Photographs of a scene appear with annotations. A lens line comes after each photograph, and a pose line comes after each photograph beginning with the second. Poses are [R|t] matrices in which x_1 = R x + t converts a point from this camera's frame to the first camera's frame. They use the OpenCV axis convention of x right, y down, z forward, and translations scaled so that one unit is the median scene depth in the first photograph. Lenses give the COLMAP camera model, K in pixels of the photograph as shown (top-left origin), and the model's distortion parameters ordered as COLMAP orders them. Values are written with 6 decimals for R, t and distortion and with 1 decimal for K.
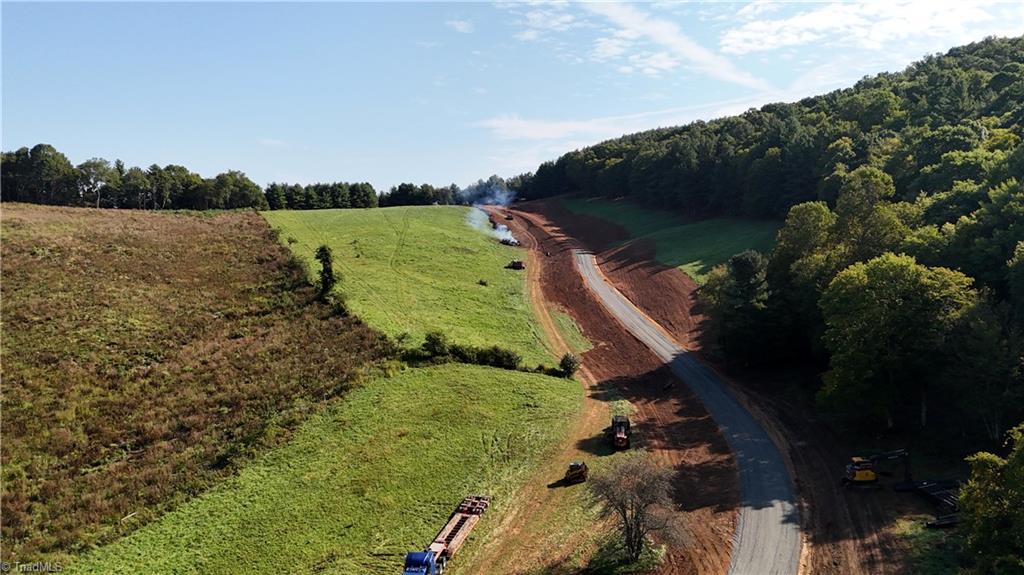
lens RADIAL K [[747.1, 0, 516.2], [0, 747.1, 280.6], [0, 0, 1]] dist [0.102294, -0.124261]
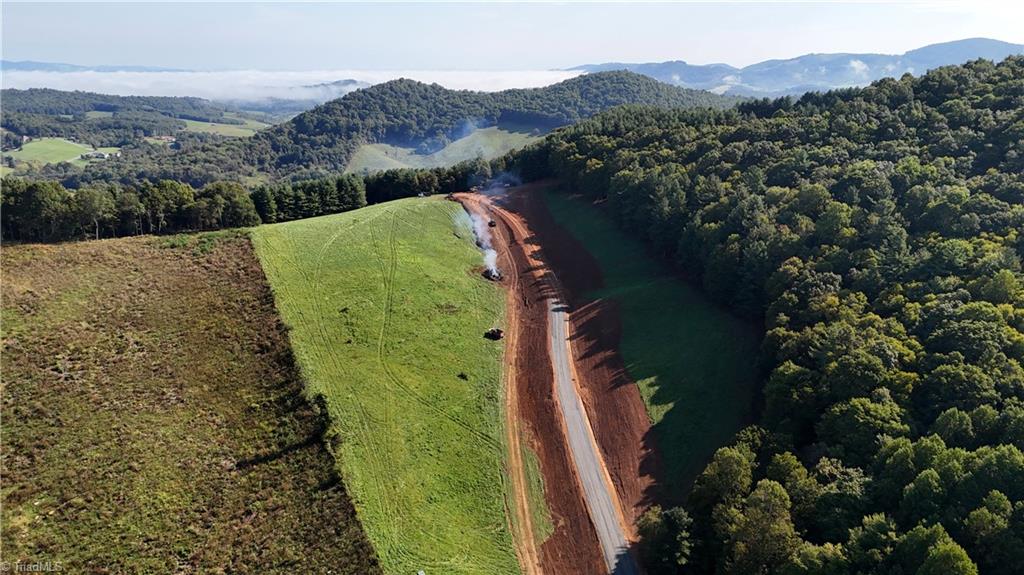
lens RADIAL K [[747.1, 0, 516.2], [0, 747.1, 280.6], [0, 0, 1]] dist [0.102294, -0.124261]
pose [[0.999939, 0.001234, 0.011018, 0.016952], [-0.003477, 0.978558, 0.205944, -0.297899], [-0.010527, -0.205969, 0.978502, -0.048811]]
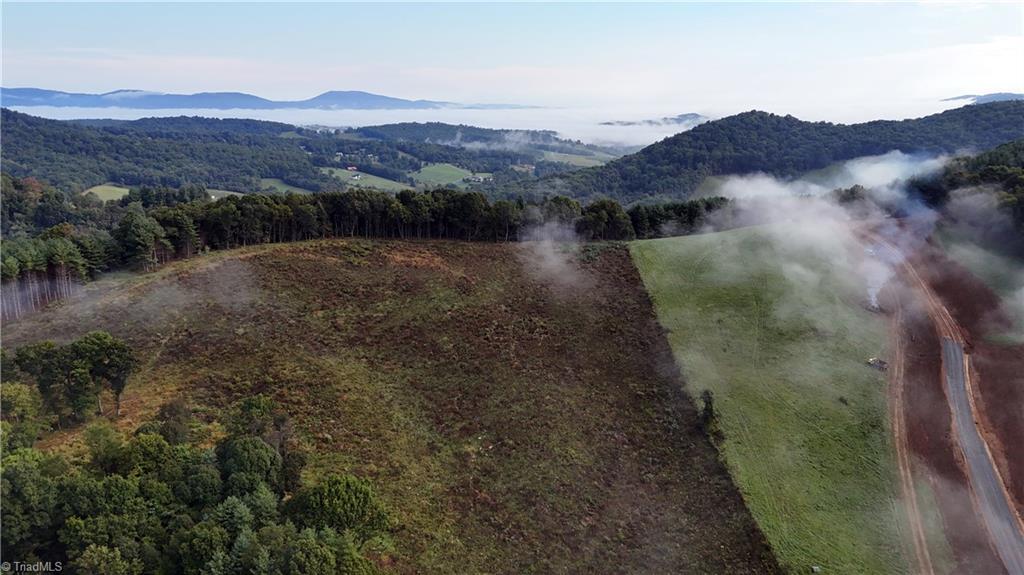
lens RADIAL K [[747.1, 0, 516.2], [0, 747.1, 280.6], [0, 0, 1]] dist [0.102294, -0.124261]
pose [[0.913615, 0.093825, -0.395608, -0.048468], [-0.027514, 0.985046, 0.170079, -0.279837], [0.405649, -0.144502, 0.902534, -0.133510]]
